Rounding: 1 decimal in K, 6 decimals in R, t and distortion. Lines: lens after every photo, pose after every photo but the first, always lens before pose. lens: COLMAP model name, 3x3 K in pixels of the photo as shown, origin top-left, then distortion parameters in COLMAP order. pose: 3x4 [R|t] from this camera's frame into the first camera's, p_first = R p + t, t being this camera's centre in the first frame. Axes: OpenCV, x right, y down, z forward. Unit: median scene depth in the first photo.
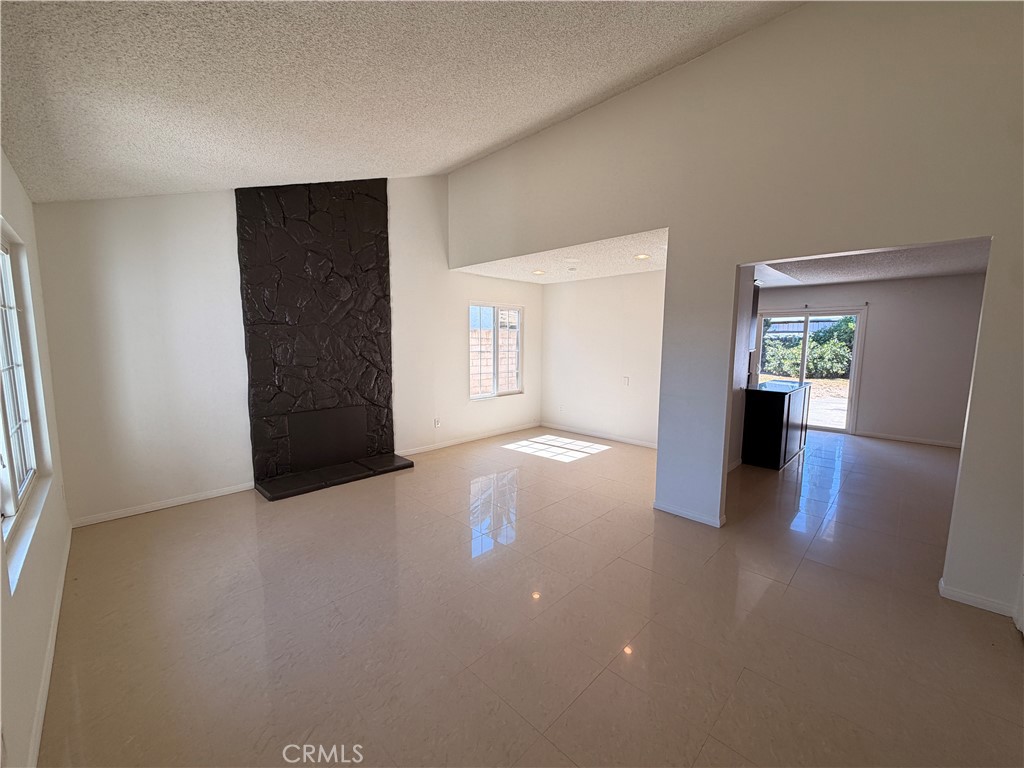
lens RADIAL K [[407.1, 0, 510.8], [0, 407.1, 385.3], [0, 0, 1]] dist [-0.002874, -0.000087]
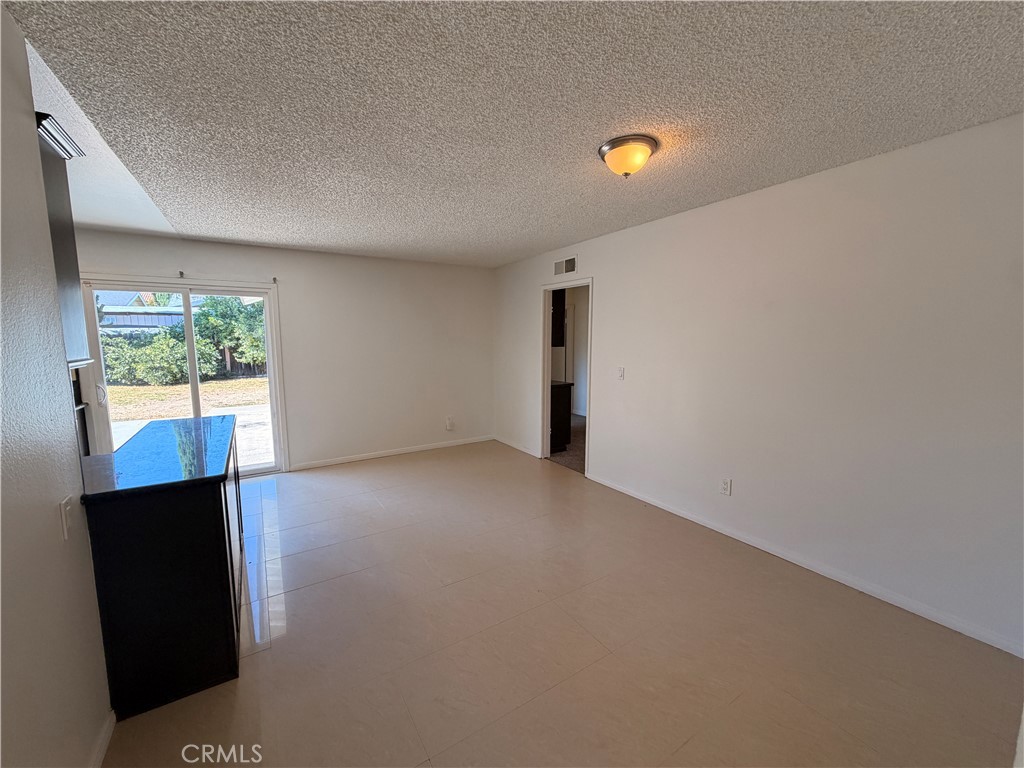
lens RADIAL K [[407.1, 0, 510.3], [0, 407.1, 384.1], [0, 0, 1]] dist [-0.002874, -0.000087]
pose [[0.219914, -0.116016, 0.968596, 0.099432], [0.112695, 0.989277, 0.092907, -0.017147], [-0.968988, 0.088724, 0.230630, 0.167300]]
